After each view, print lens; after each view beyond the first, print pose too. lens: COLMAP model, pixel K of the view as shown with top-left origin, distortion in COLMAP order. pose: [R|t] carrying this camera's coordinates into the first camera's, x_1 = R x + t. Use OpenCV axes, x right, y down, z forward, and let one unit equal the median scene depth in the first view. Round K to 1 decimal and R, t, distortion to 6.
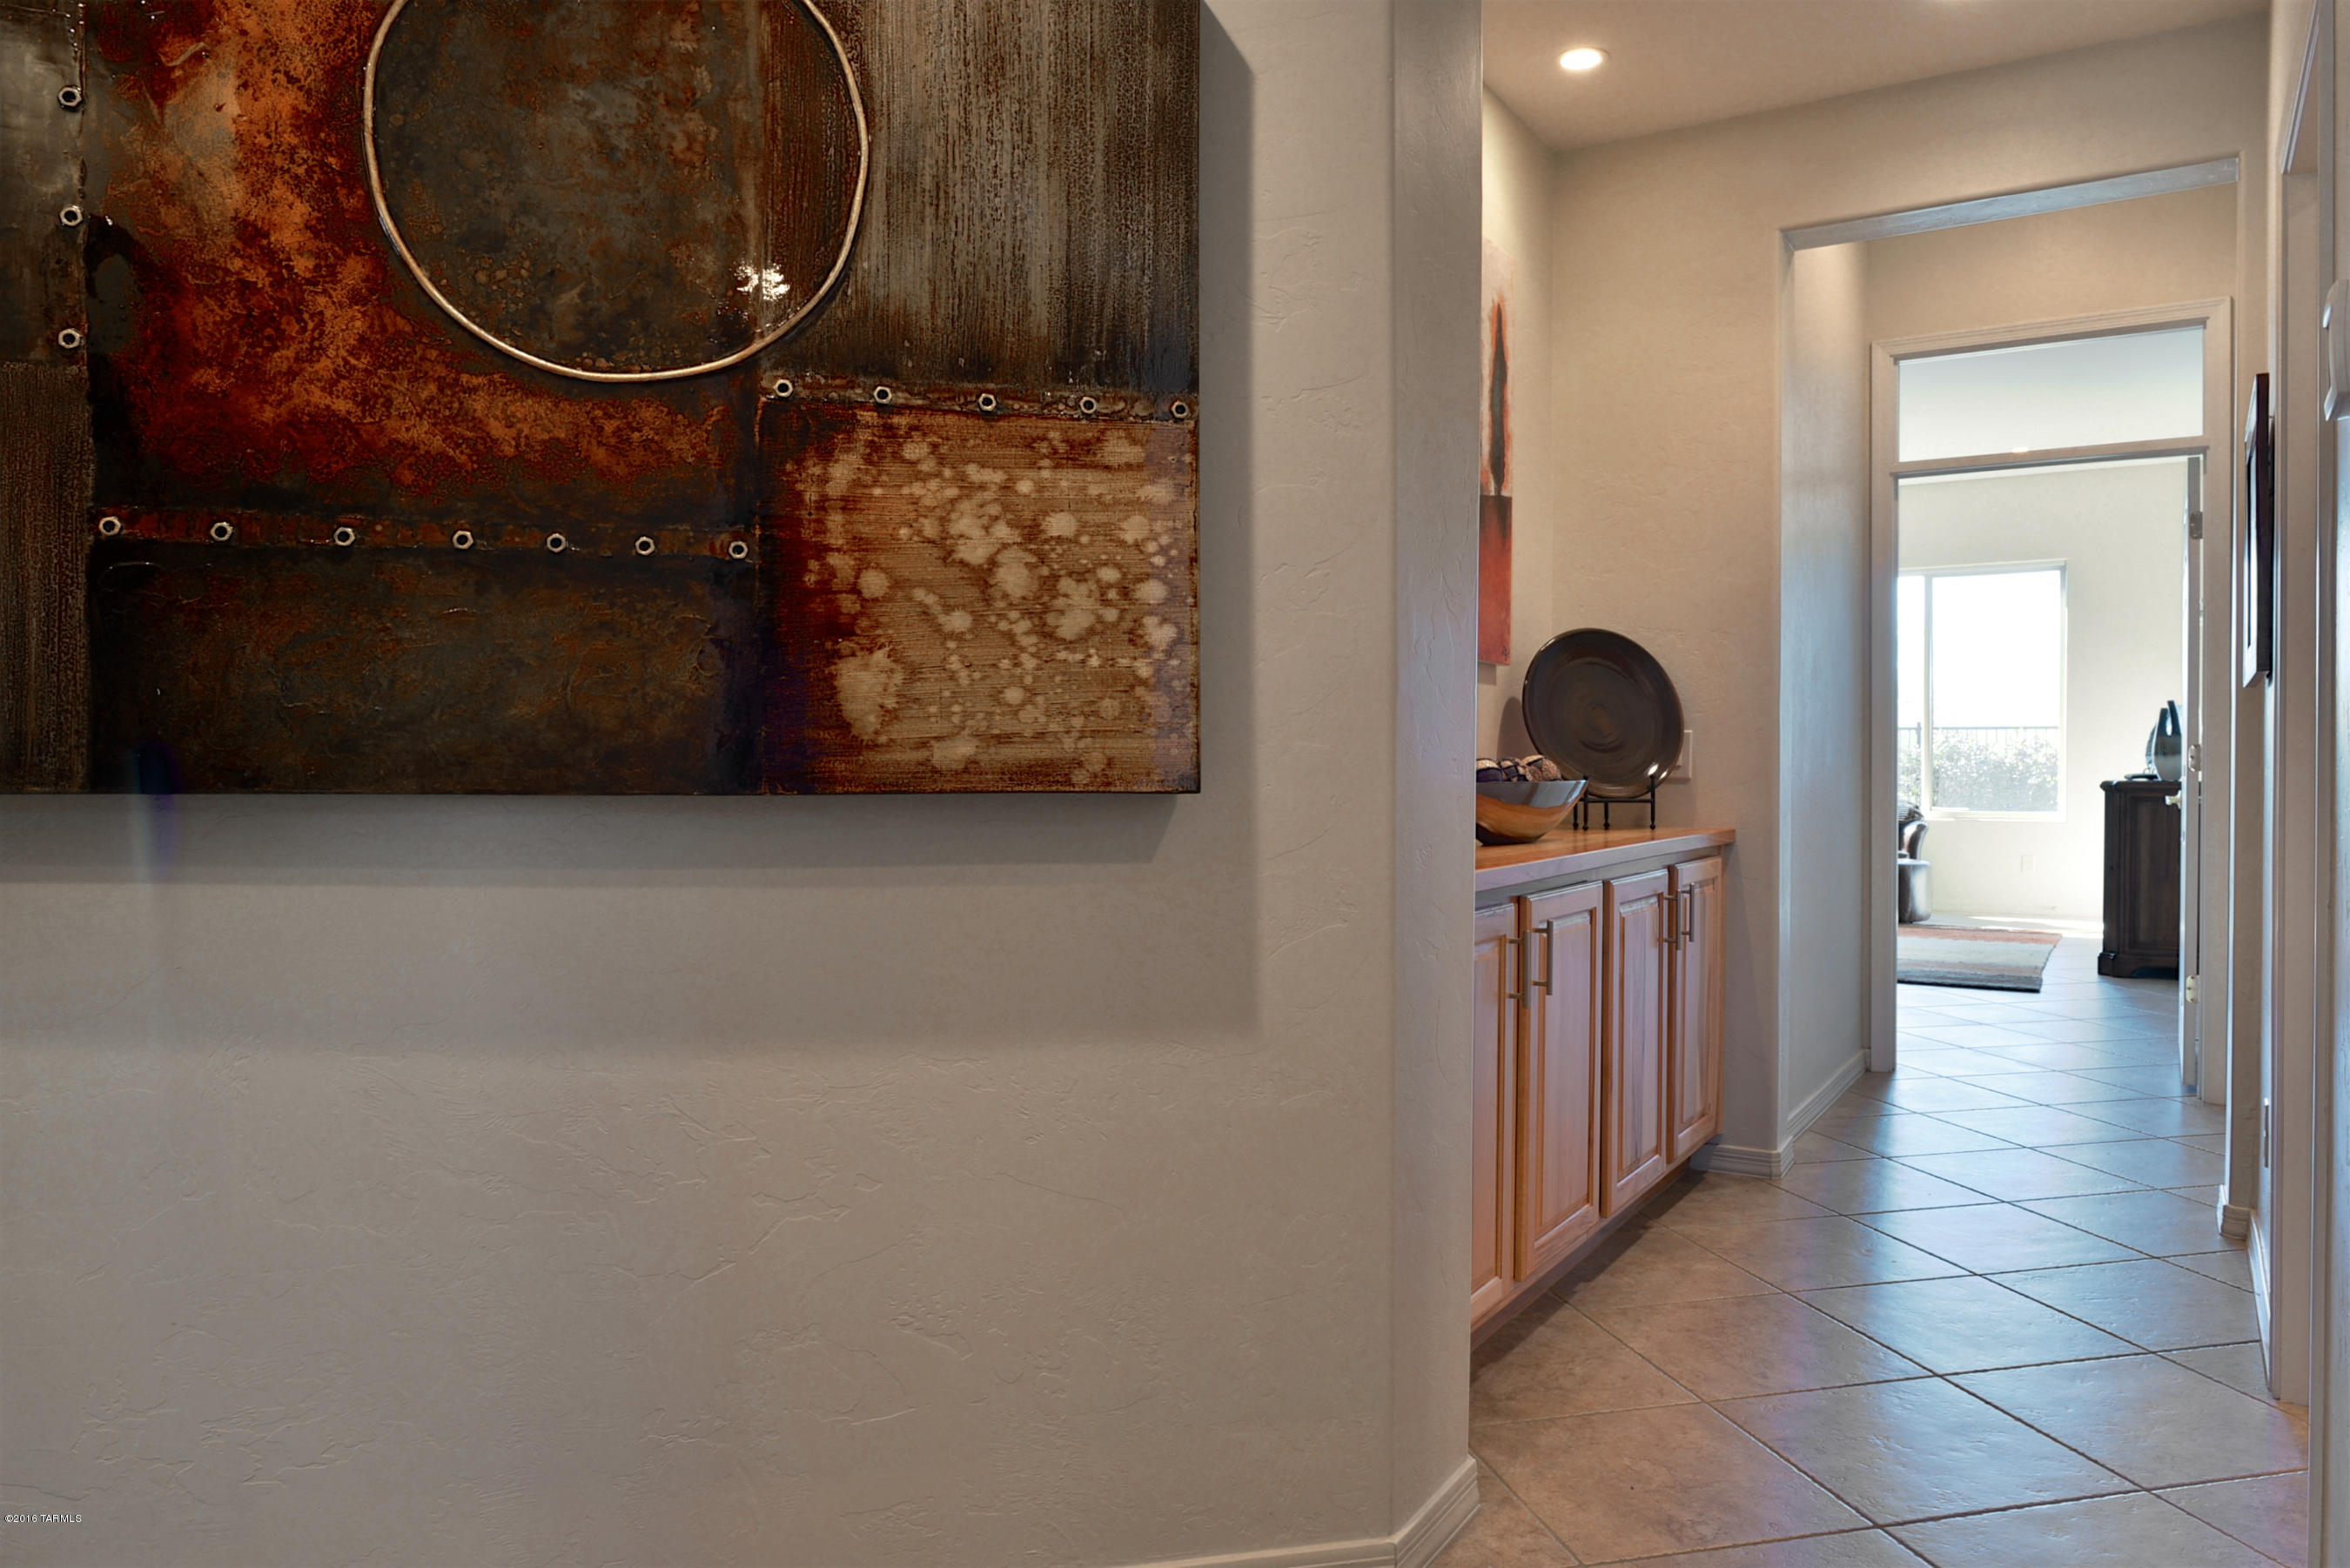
lens RADIAL K [[1637.5, 0, 1174.5], [0, 1637.5, 778.5], [0, 0, 1]] dist [-0.043743, -0.001167]
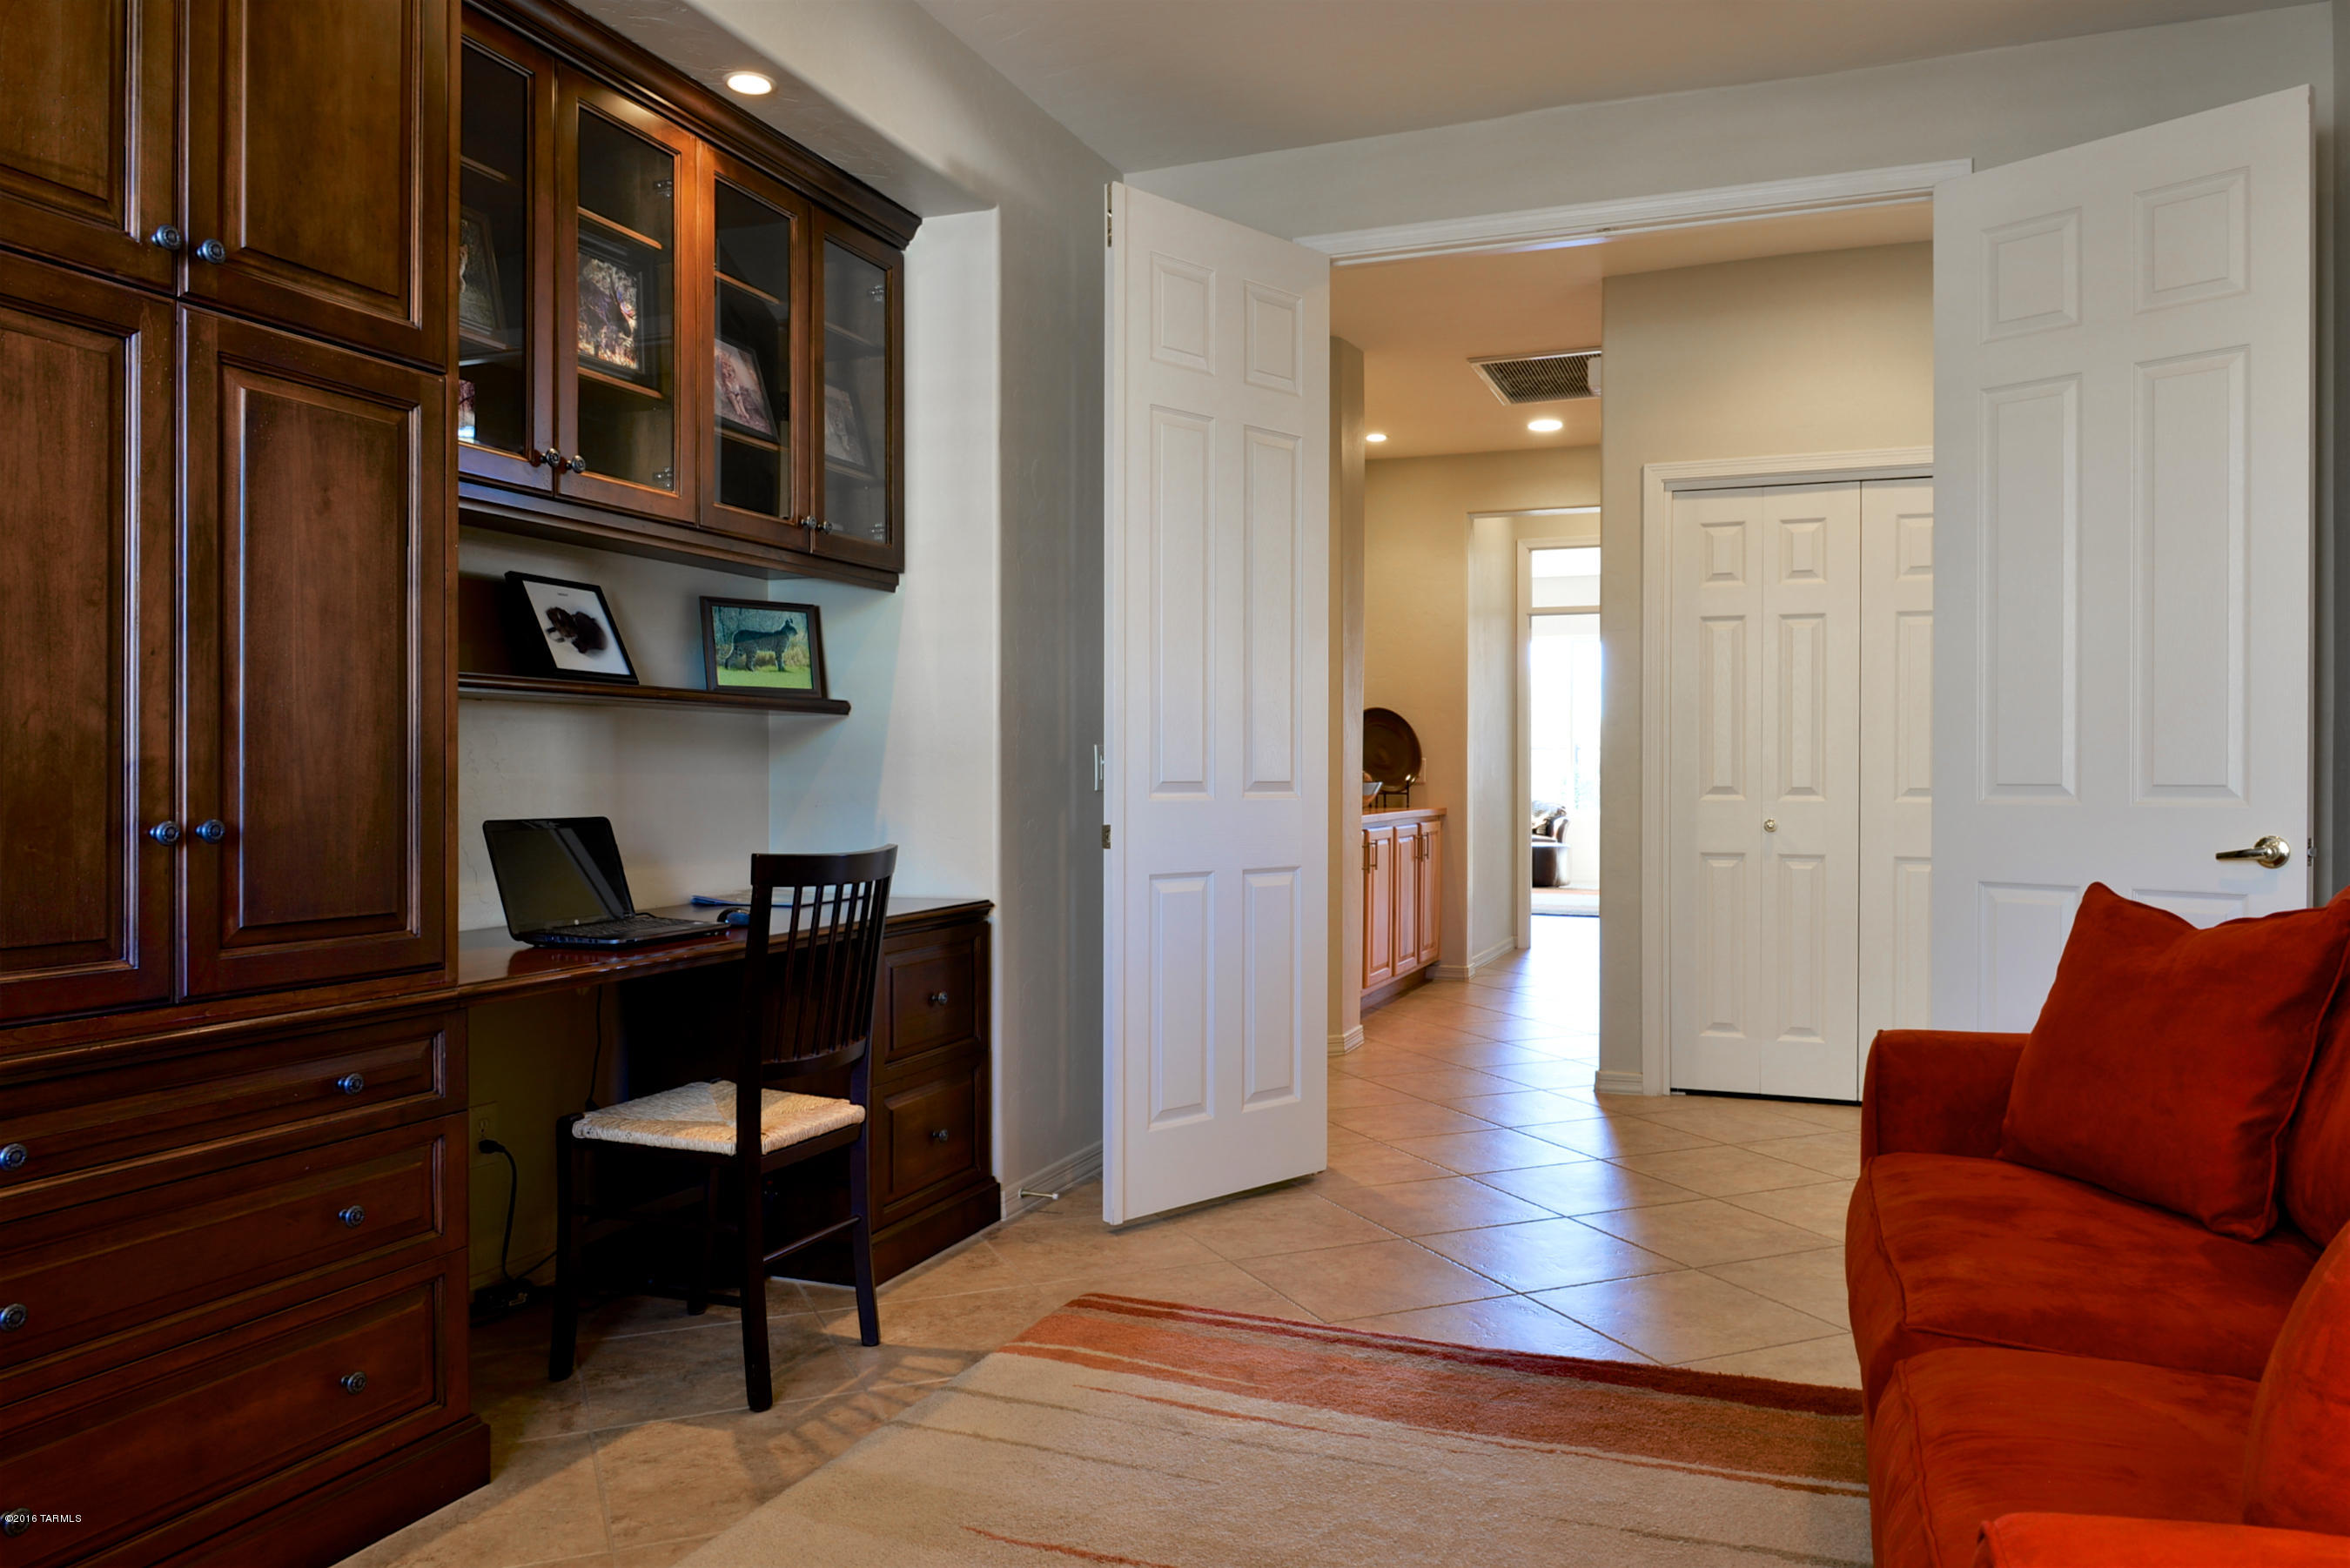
lens RADIAL K [[1637.5, 0, 1174.7], [0, 1637.5, 783.3], [0, 0, 1]] dist [-0.043743, -0.001167]
pose [[0.984222, -0.000048, 0.176936, -0.358611], [0.000804, 0.999991, -0.004205, 0.009314], [-0.176934, 0.004281, 0.984213, -0.970904]]
